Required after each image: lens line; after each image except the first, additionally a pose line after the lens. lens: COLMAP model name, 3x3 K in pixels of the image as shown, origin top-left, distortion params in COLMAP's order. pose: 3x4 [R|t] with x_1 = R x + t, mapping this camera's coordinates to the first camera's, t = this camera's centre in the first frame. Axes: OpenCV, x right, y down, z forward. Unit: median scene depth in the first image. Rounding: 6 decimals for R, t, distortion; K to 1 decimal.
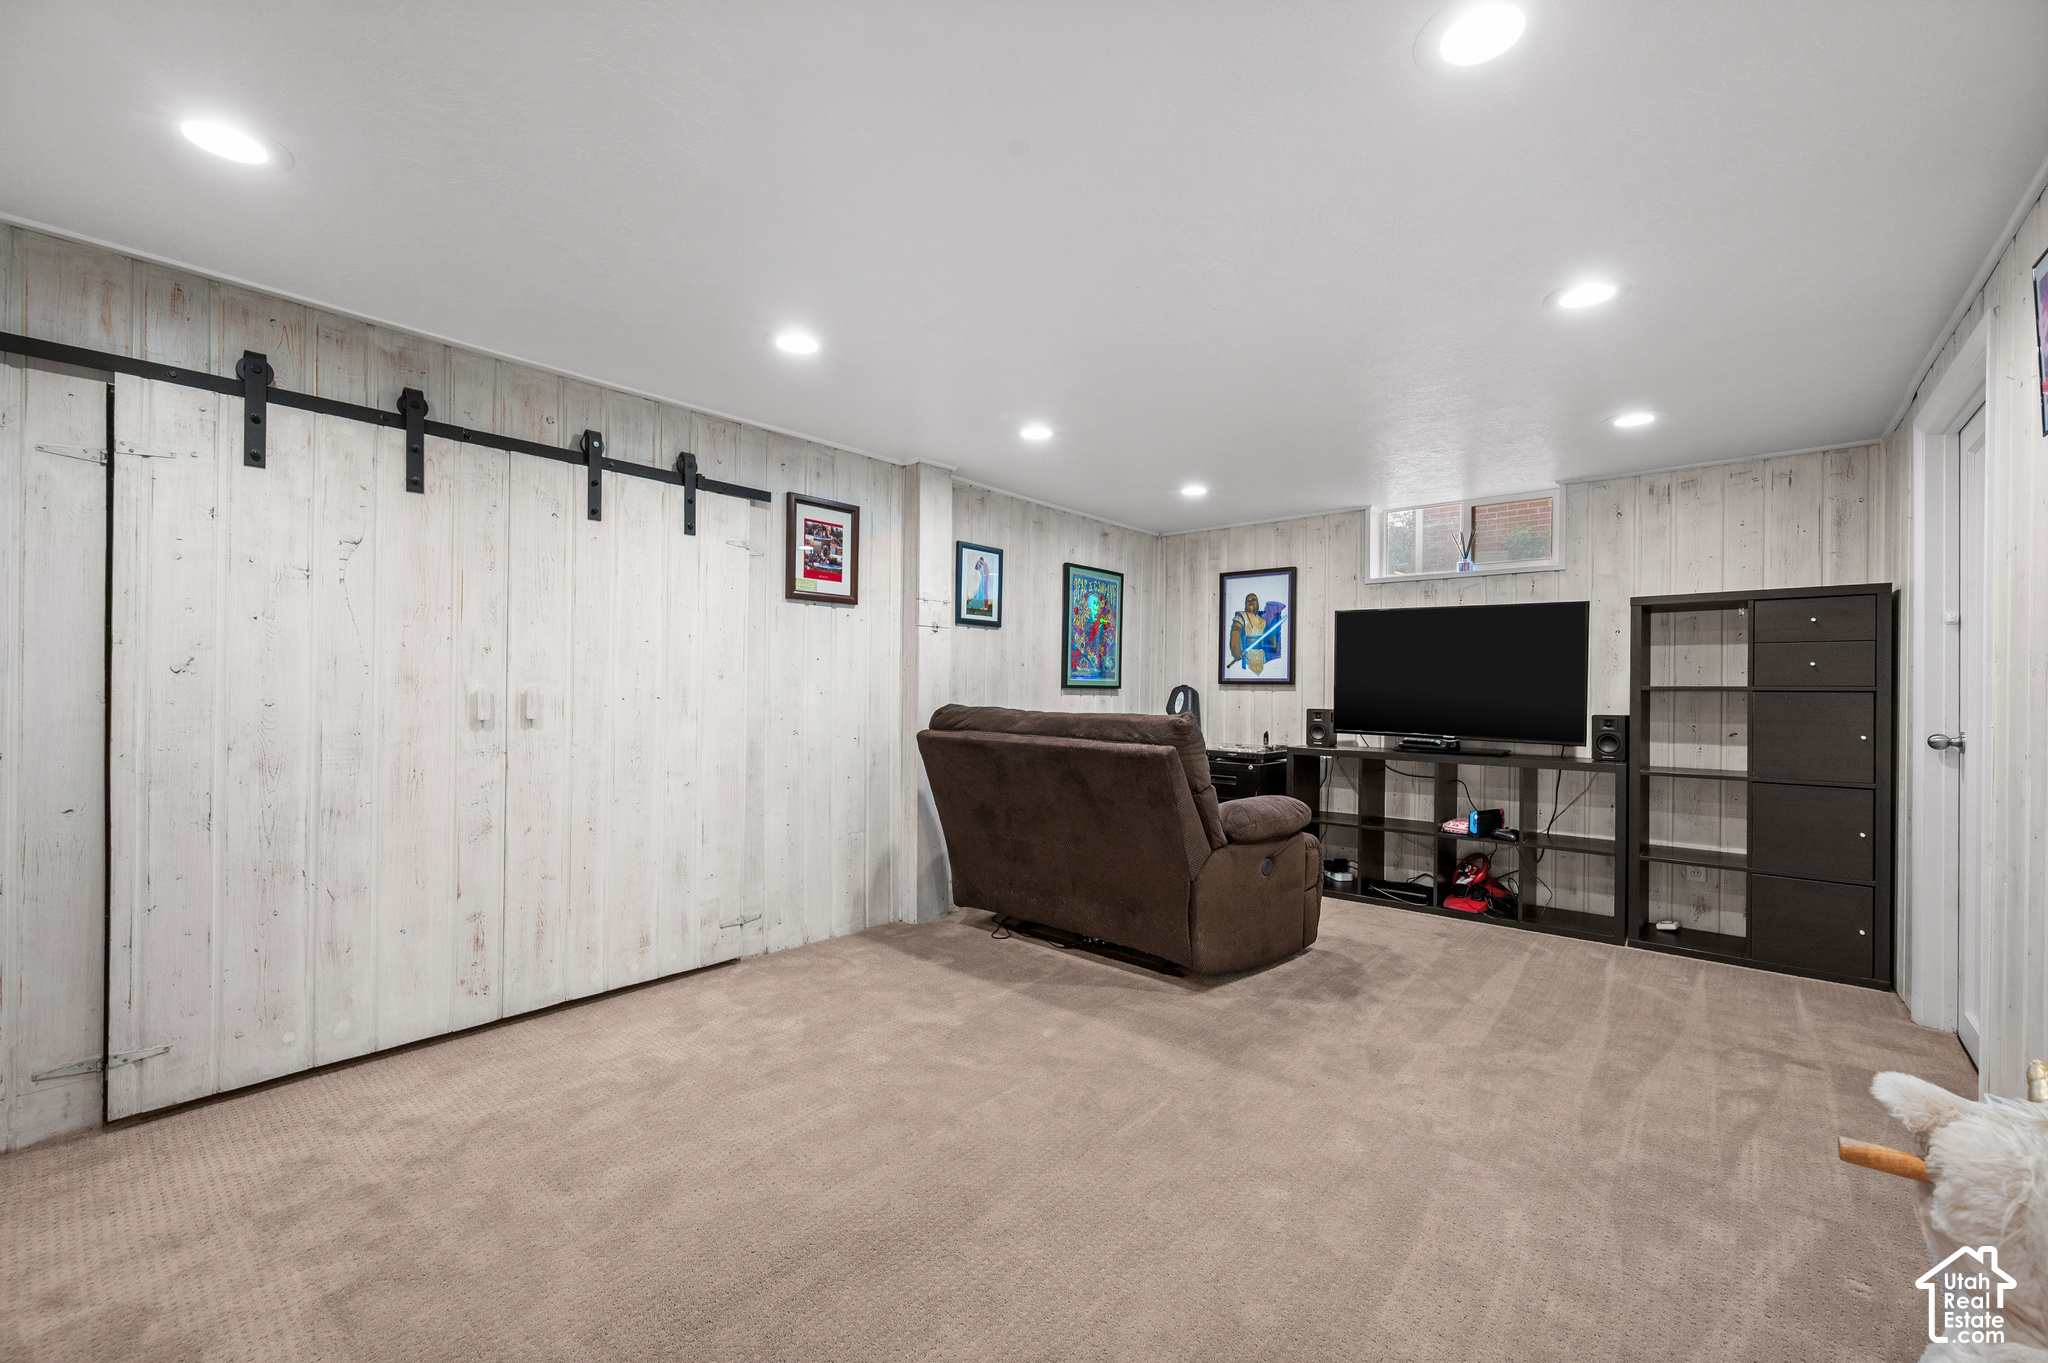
lens RADIAL K [[822.7, 0, 1023.7], [0, 822.7, 693.8], [0, 0, 1]] dist [-0.001316, 0.000128]
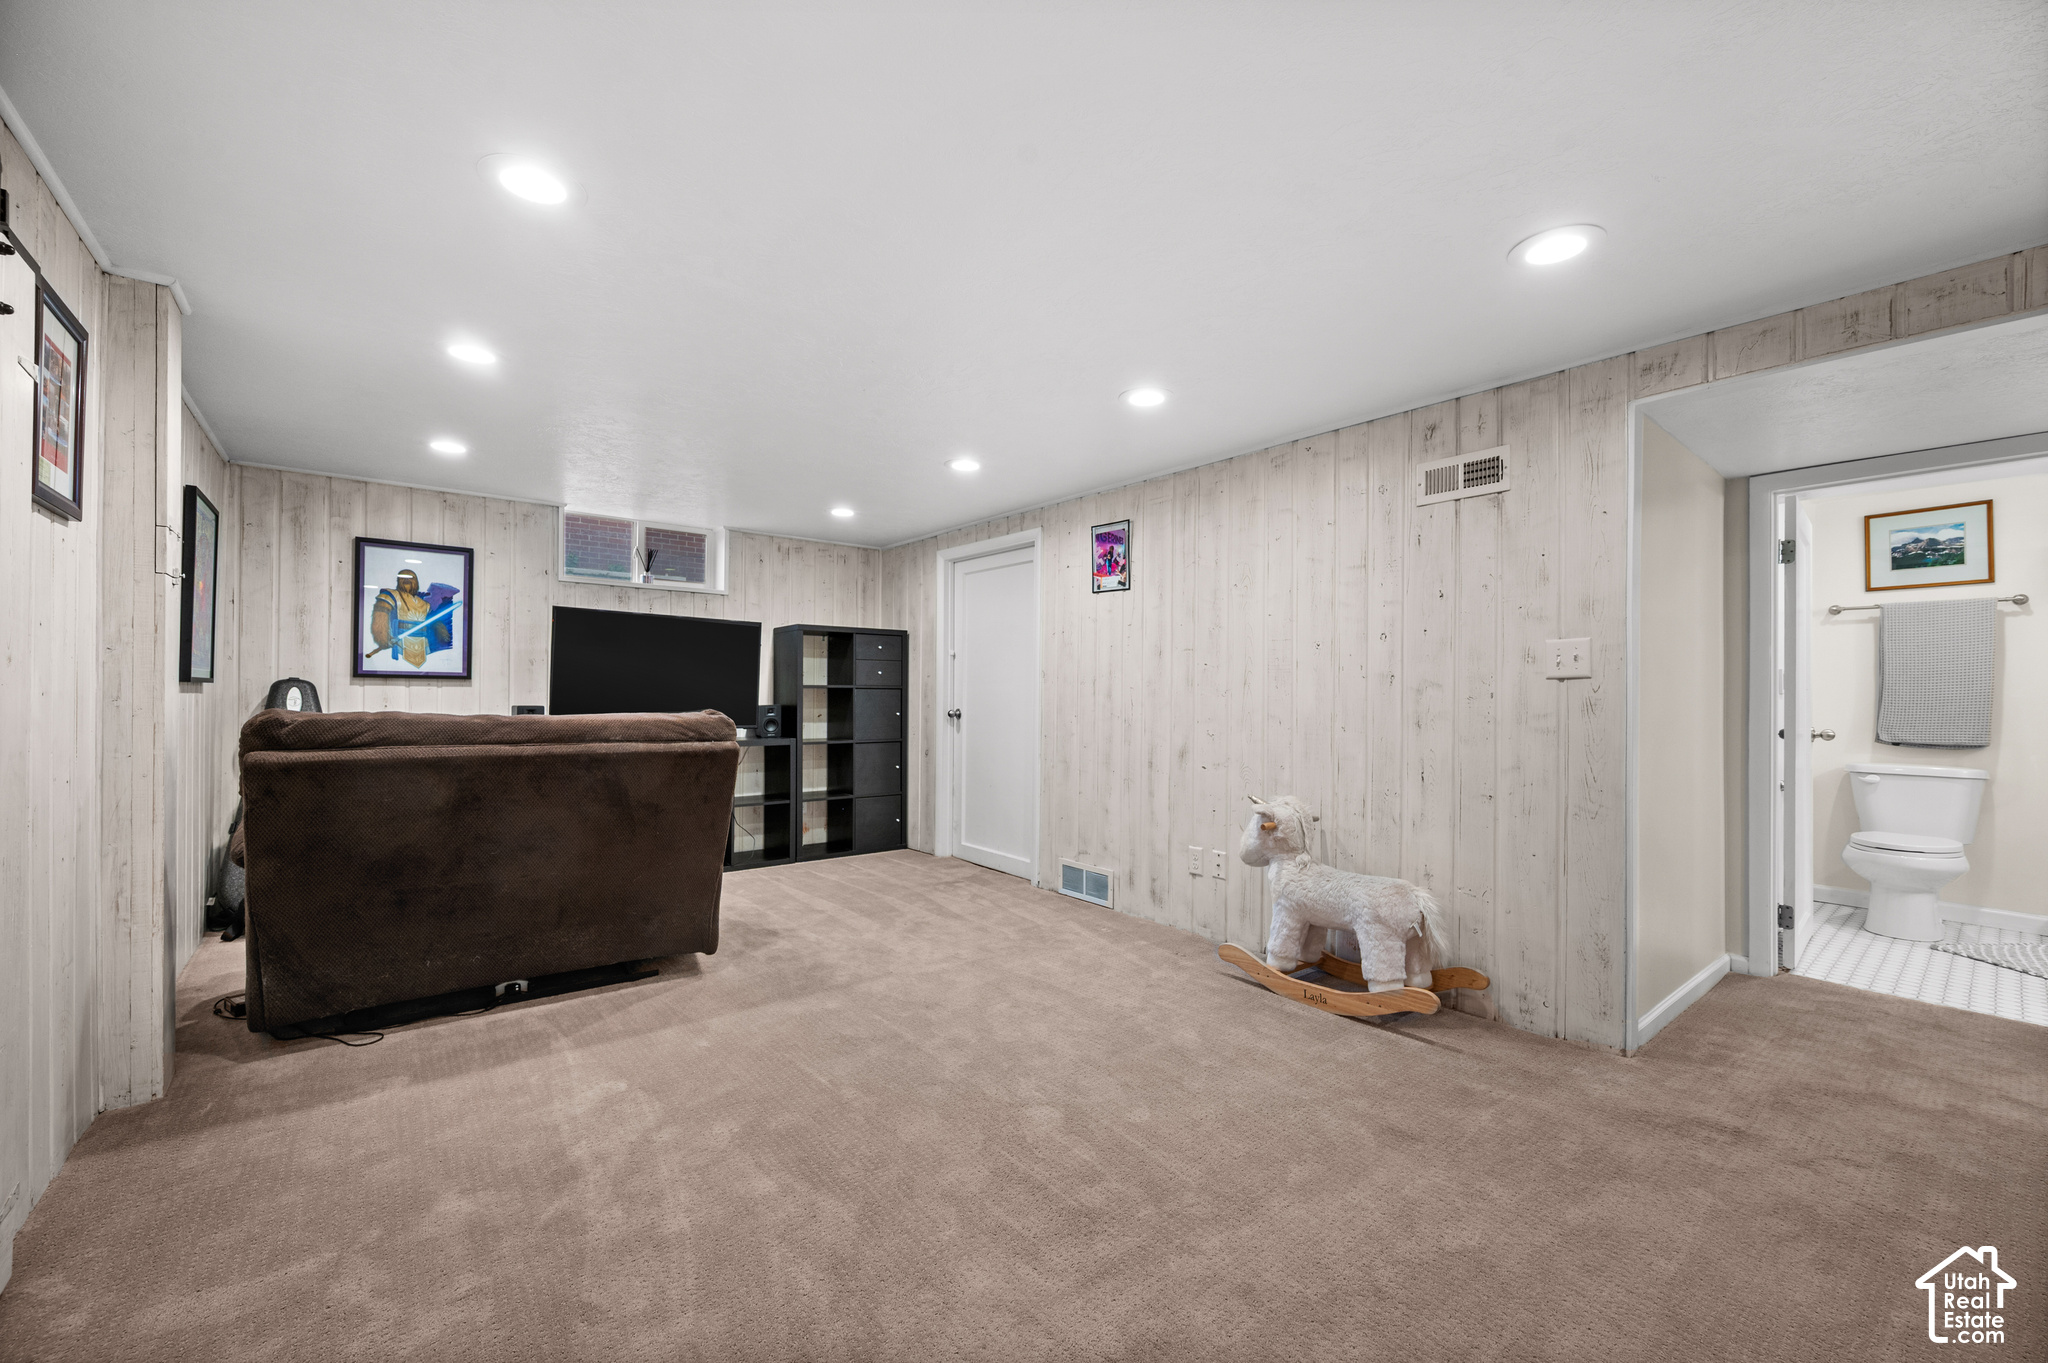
lens RADIAL K [[822.7, 0, 1023.7], [0, 822.7, 693.8], [0, 0, 1]] dist [-0.001316, 0.000128]
pose [[0.180337, -0.007277, 0.983578, -0.609107], [-0.001662, 0.999969, 0.007703, -0.004710], [-0.983603, -0.003024, 0.180319, 0.329226]]
